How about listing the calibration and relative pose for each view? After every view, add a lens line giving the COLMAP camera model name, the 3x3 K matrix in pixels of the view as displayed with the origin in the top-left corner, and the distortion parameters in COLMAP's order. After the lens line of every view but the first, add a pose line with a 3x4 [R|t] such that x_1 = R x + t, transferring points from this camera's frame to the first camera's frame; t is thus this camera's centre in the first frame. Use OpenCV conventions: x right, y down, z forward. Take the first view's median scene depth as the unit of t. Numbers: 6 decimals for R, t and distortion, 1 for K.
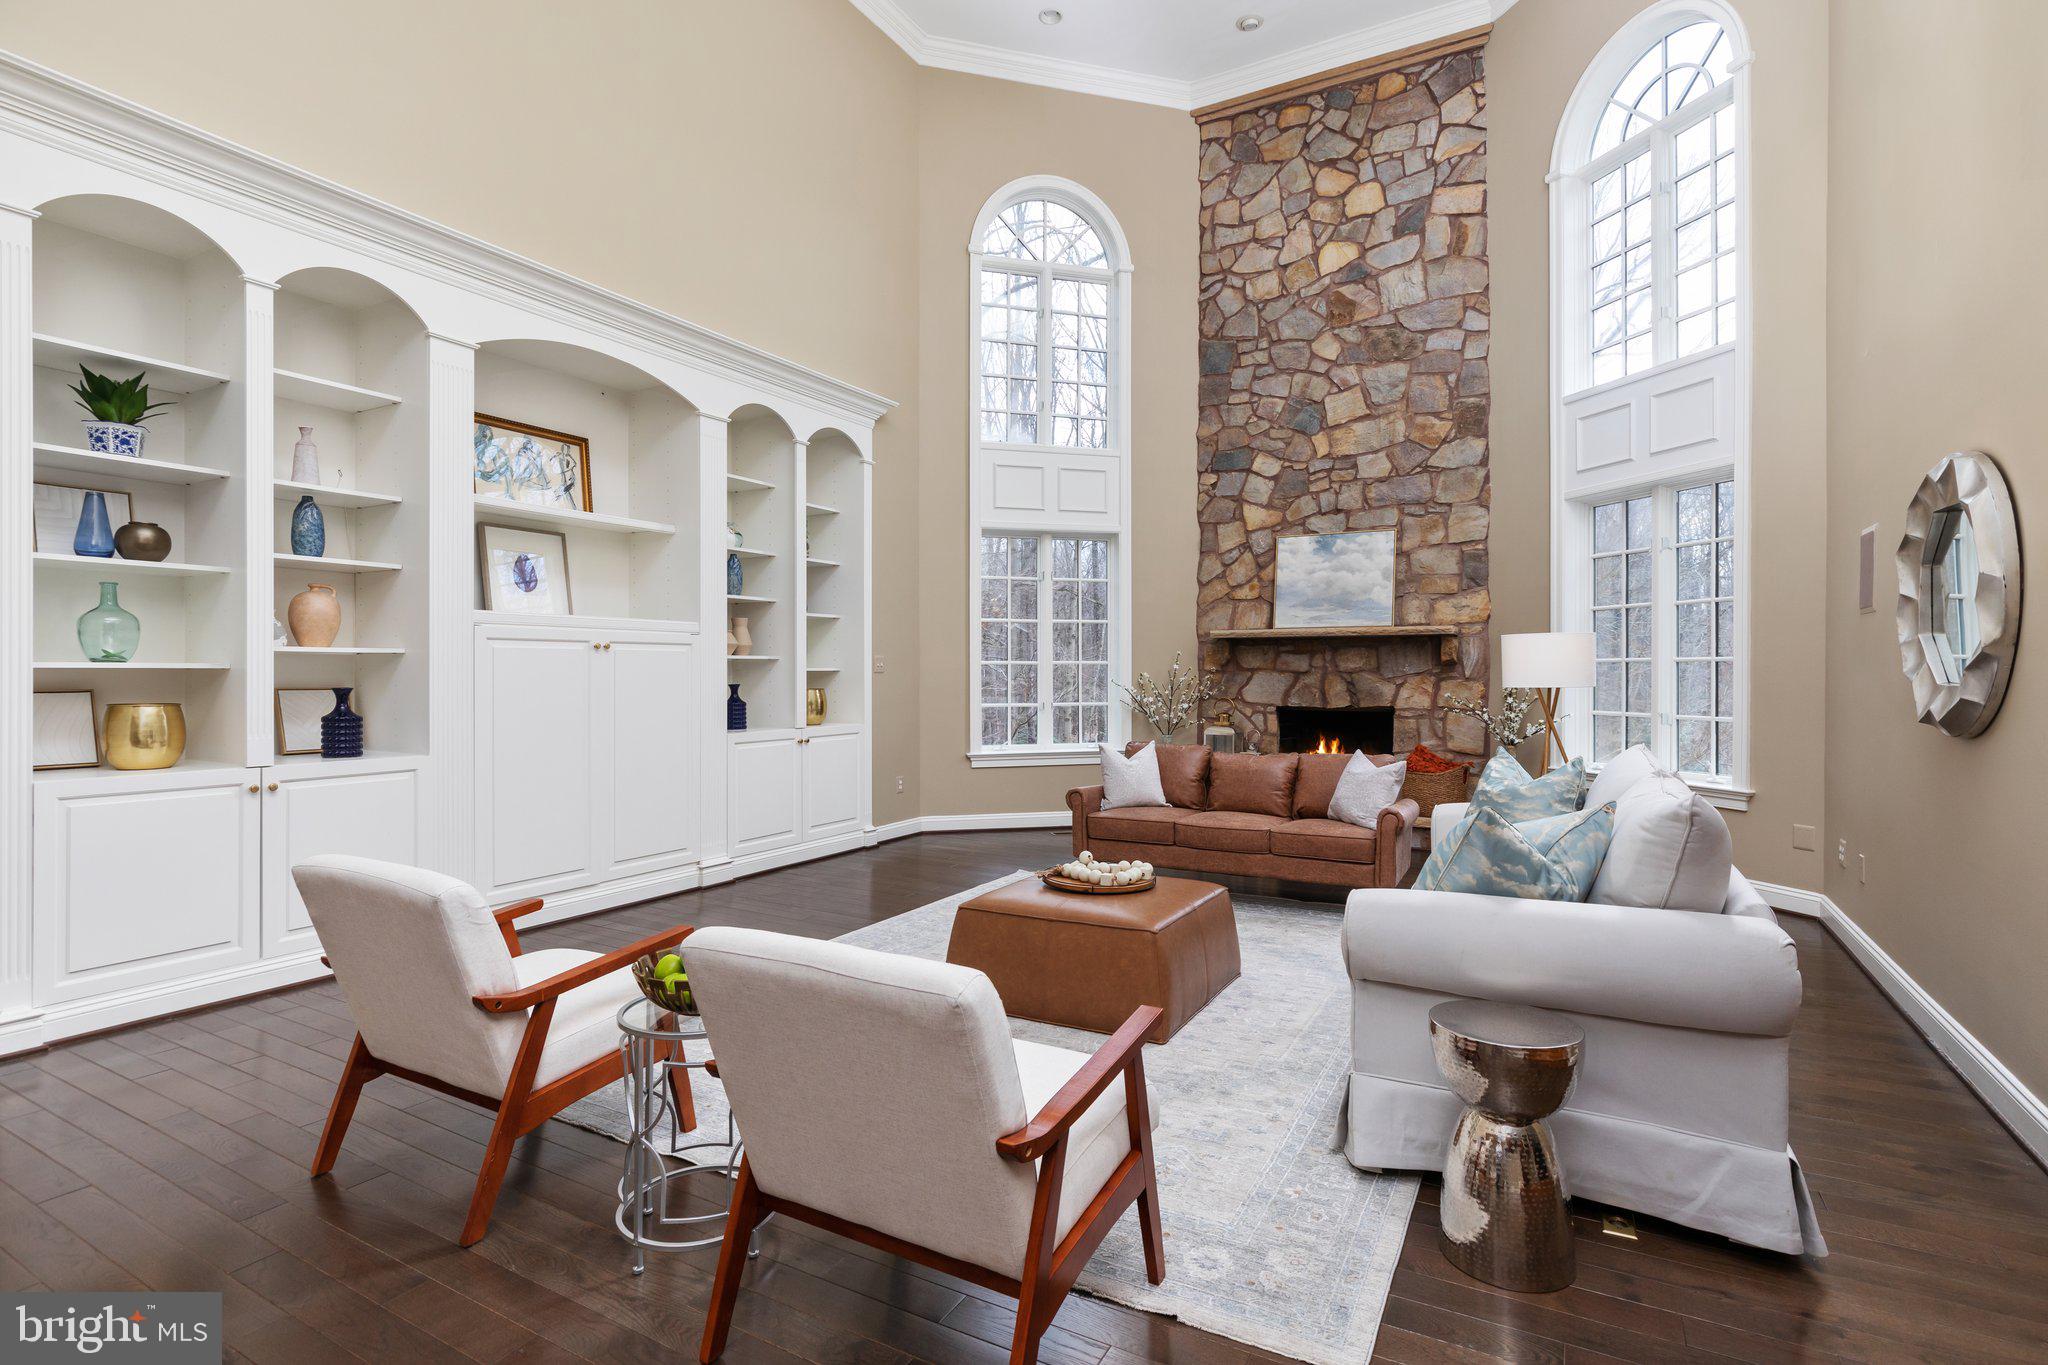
lens RADIAL K [[987.8, 0, 1019.6], [0, 987.8, 677.0], [0, 0, 1]] dist [-0.000178, -0.001763]
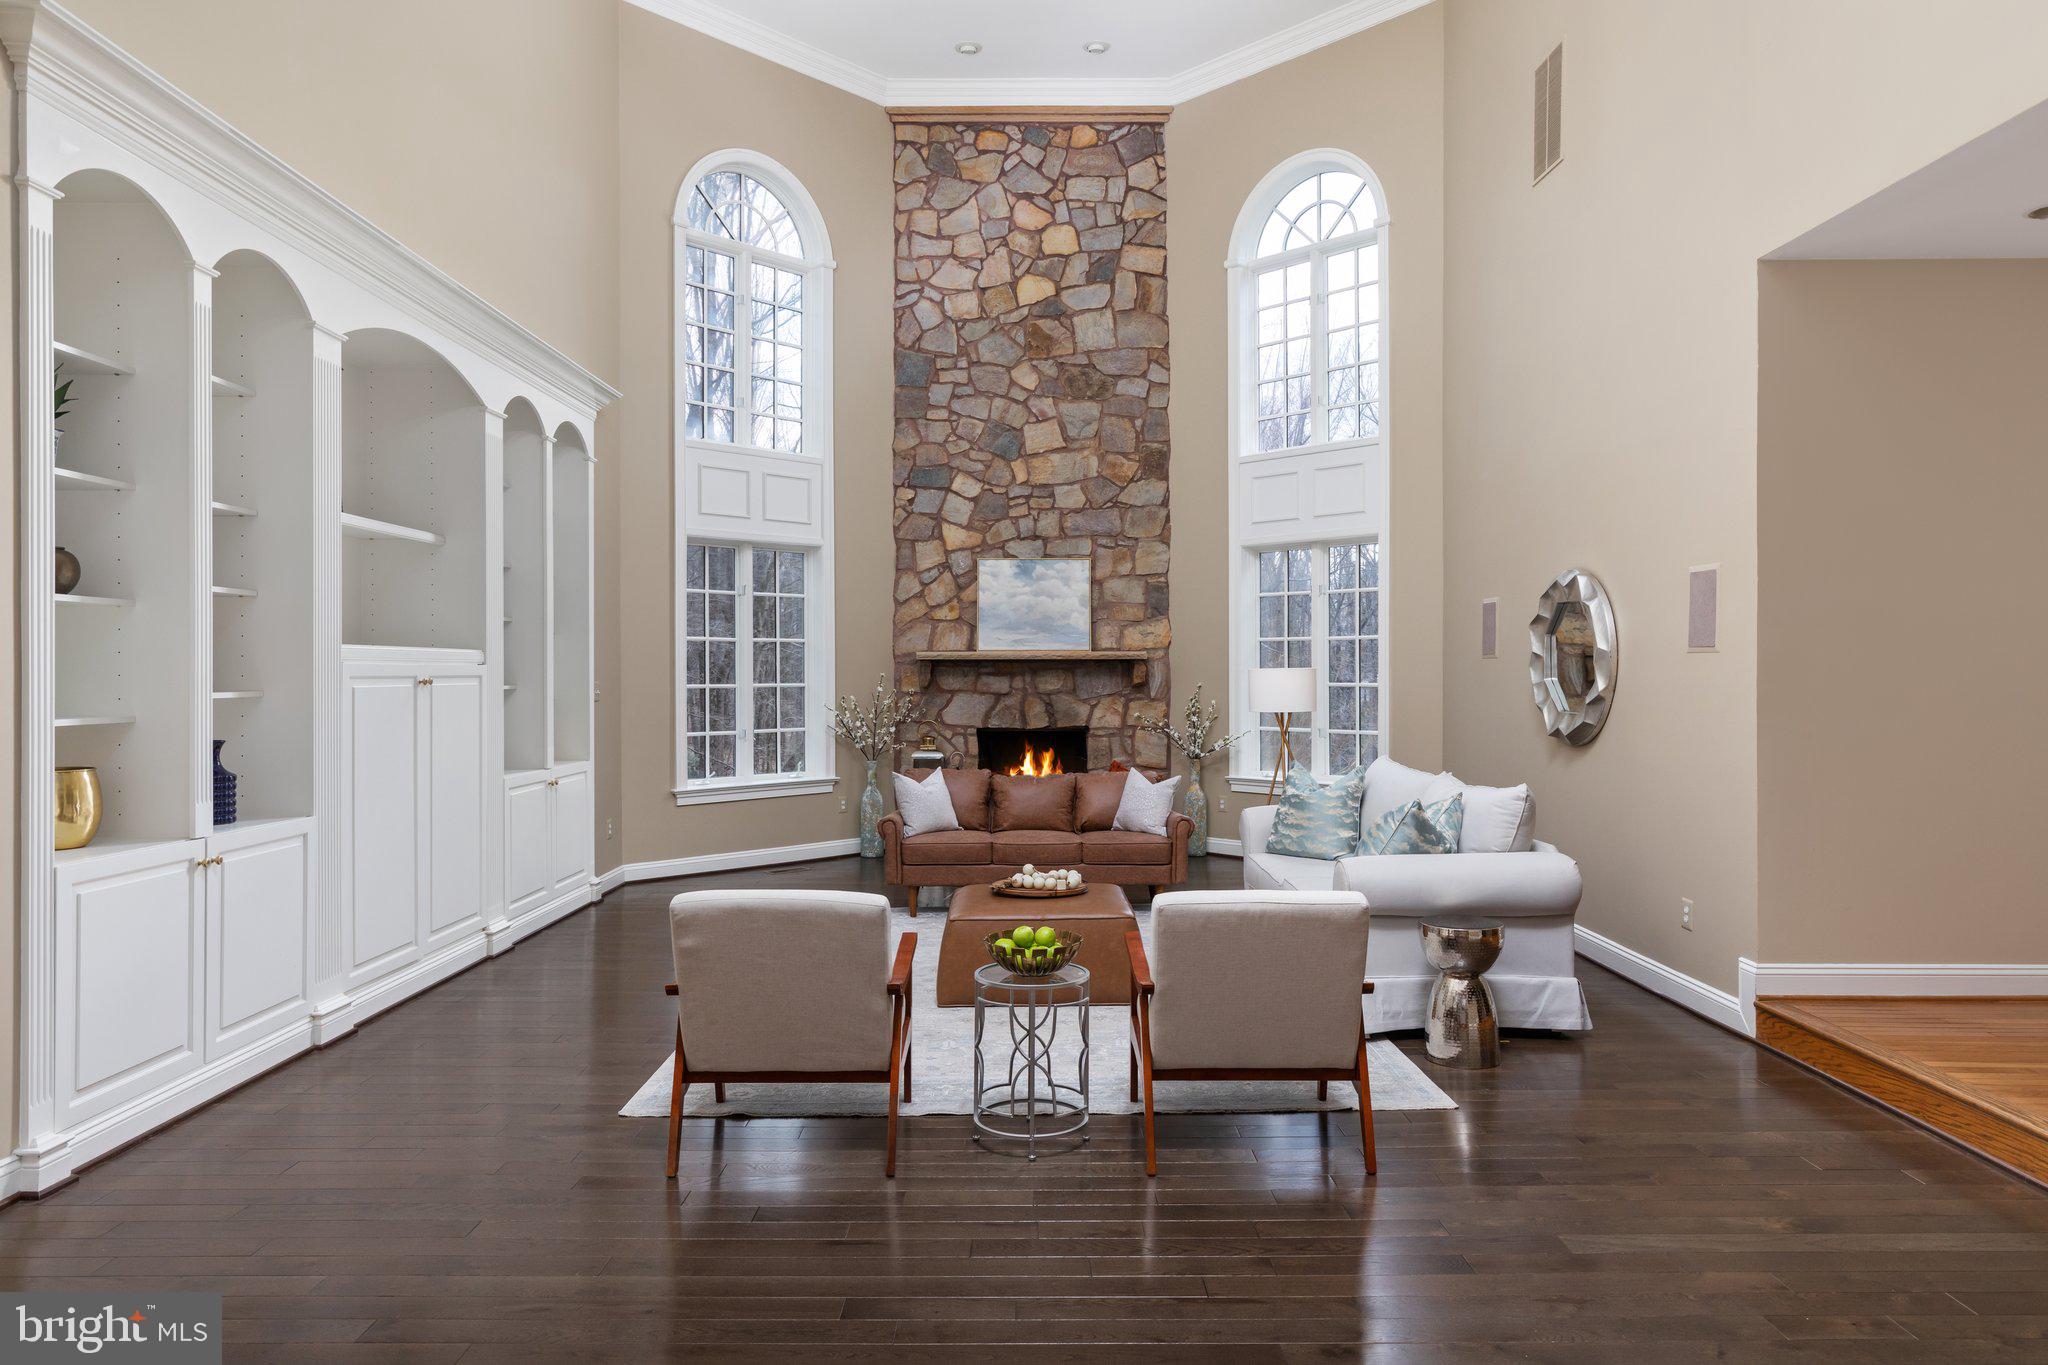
lens RADIAL K [[1276.0, 0, 1021.5], [0, 1276.0, 681.7], [0, 0, 1]] dist [0.014802, -0.003787]
pose [[0.871777, -0.005856, 0.489869, -0.354747], [0.005358, 0.999983, 0.002419, -0.021432], [-0.489874, 0.000516, 0.871793, -0.157658]]
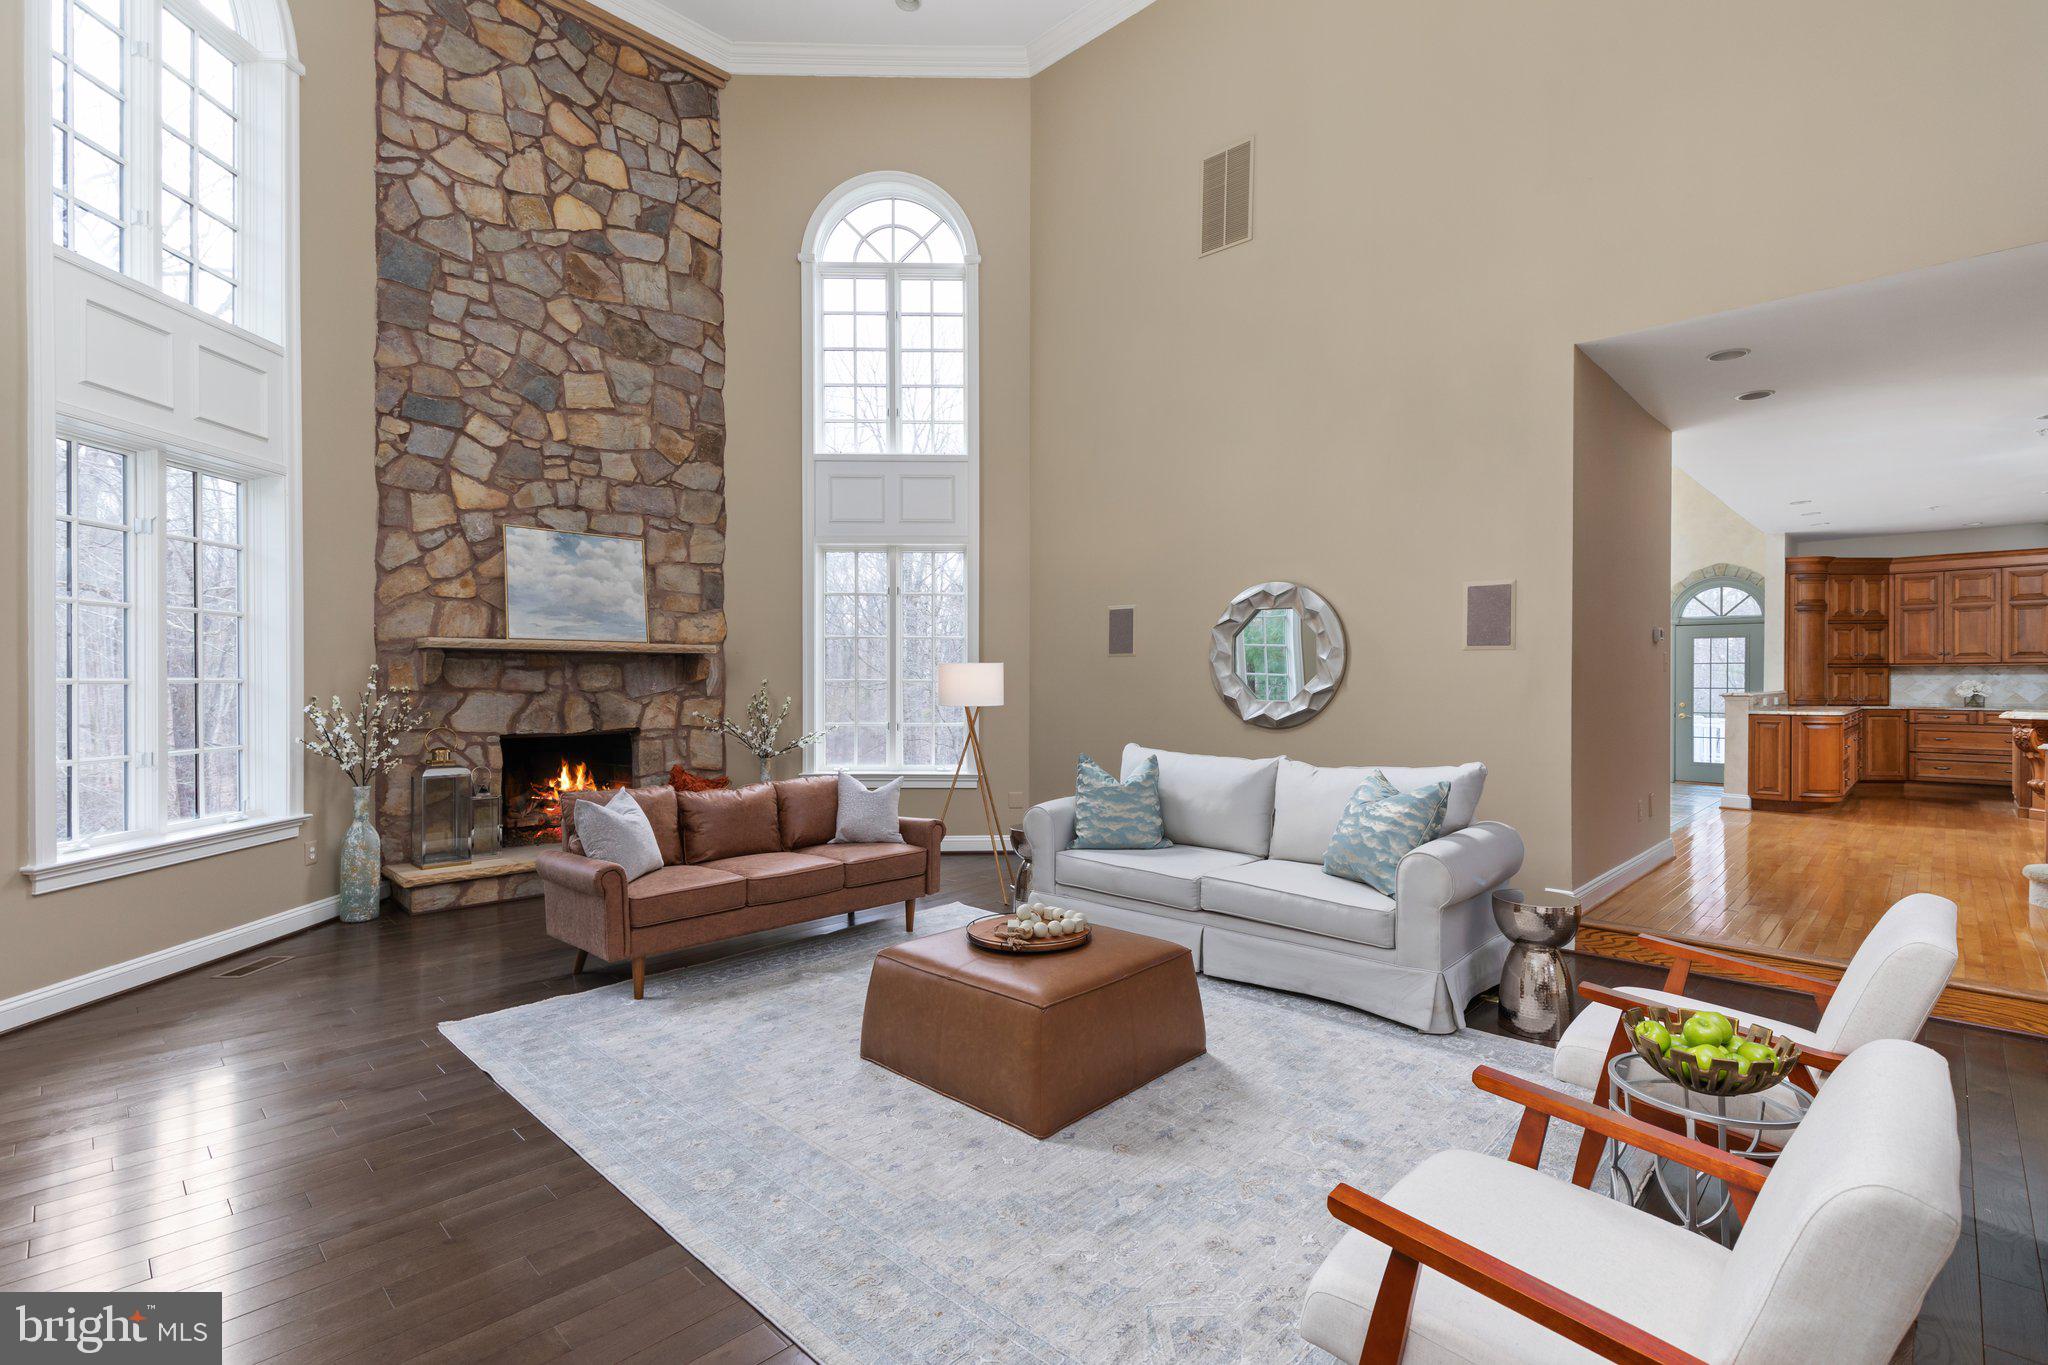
lens RADIAL K [[941.5, 0, 1020.5], [0, 941.5, 681.7], [0, 0, 1]] dist [0.014418, -0.001072]
pose [[0.257808, -0.002335, 0.966193, -0.398102], [0.004719, 0.999988, 0.001158, -0.013378], [-0.966185, 0.004261, 0.257816, 0.418670]]
